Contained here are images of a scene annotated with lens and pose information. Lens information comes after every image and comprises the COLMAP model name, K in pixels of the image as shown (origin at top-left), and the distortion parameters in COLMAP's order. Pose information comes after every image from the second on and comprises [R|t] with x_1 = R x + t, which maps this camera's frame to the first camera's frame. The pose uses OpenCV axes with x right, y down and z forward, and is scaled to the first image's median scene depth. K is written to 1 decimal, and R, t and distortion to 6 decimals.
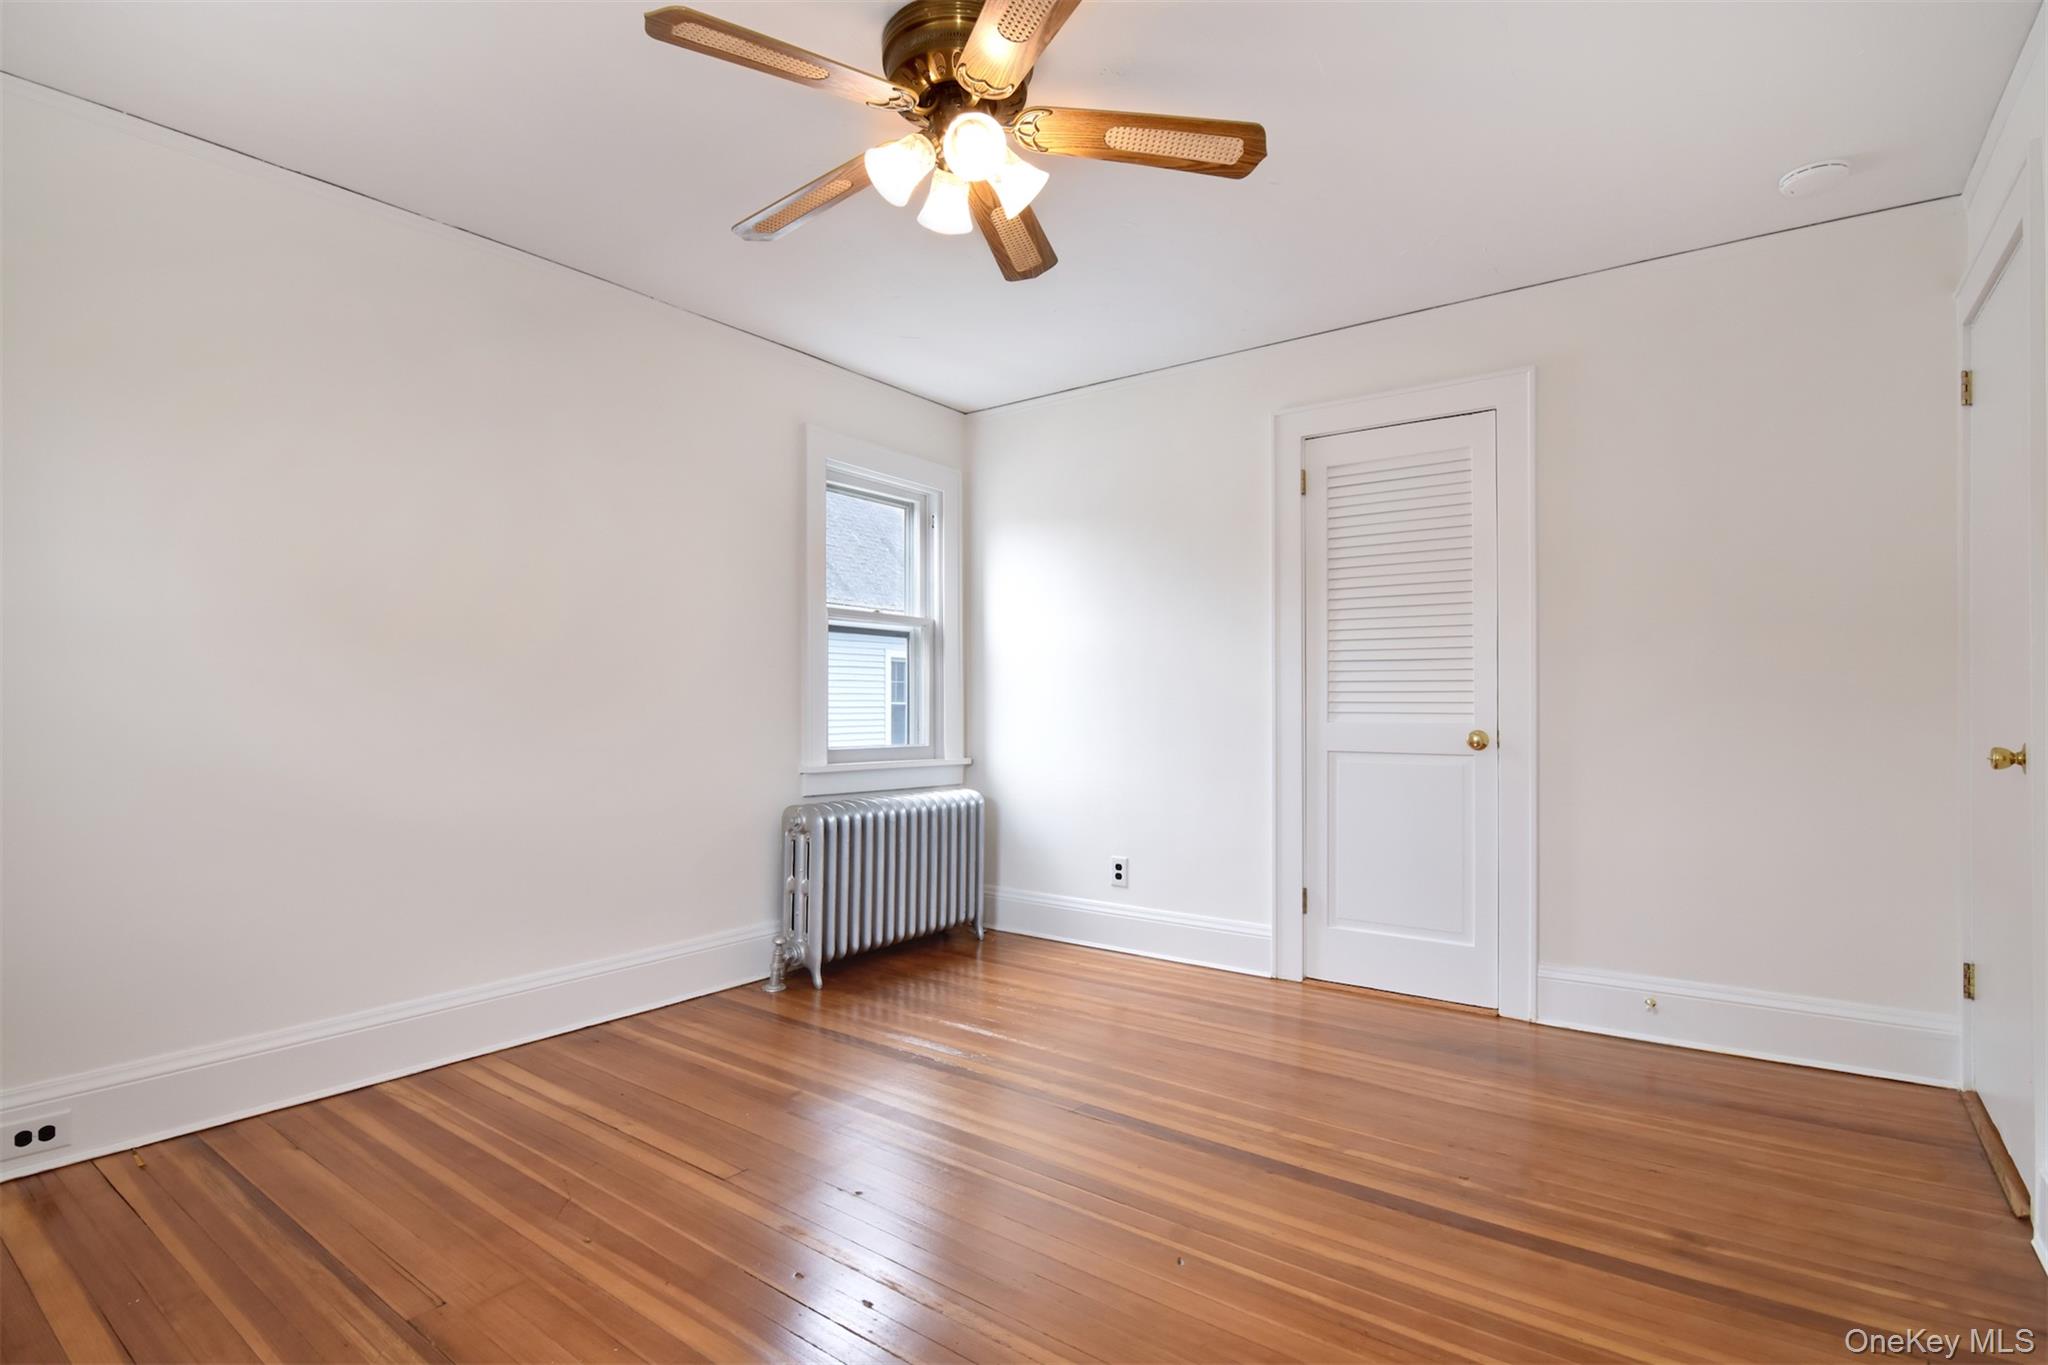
lens RADIAL K [[998.2, 0, 1009.1], [0, 998.2, 687.3], [0, 0, 1]] dist [-0.005834, -0.009604]
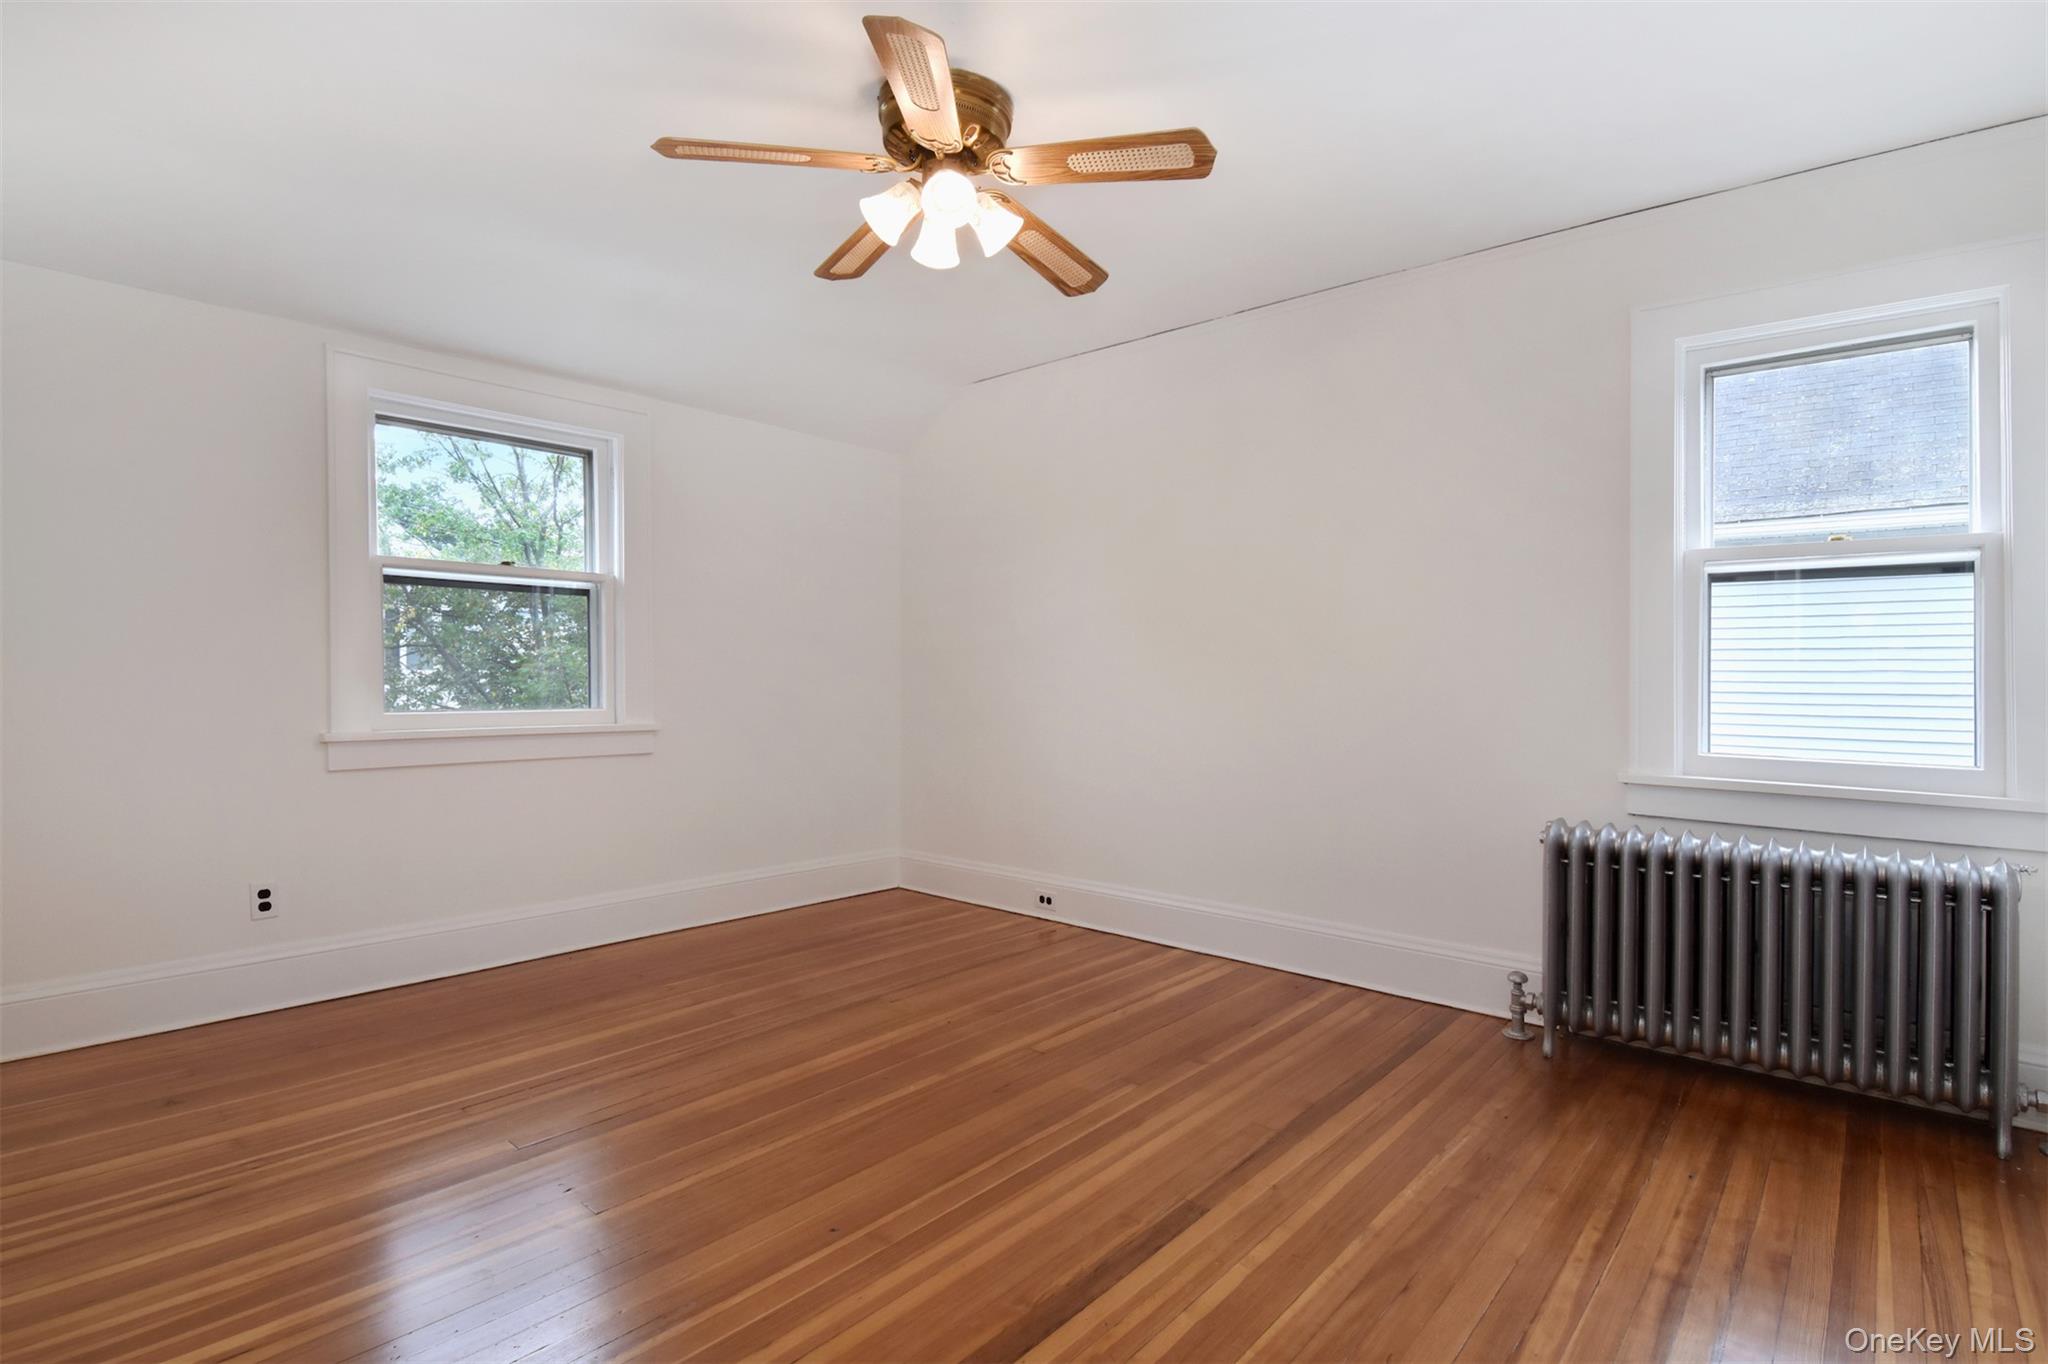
lens RADIAL K [[998.2, 0, 1028.8], [0, 998.2, 681.5], [0, 0, 1]] dist [-0.005834, -0.009604]
pose [[-0.100030, -0.002967, -0.994980, 0.839172], [0.016676, 0.999850, -0.004658, 0.012487], [0.994845, -0.017058, -0.099965, 0.932098]]
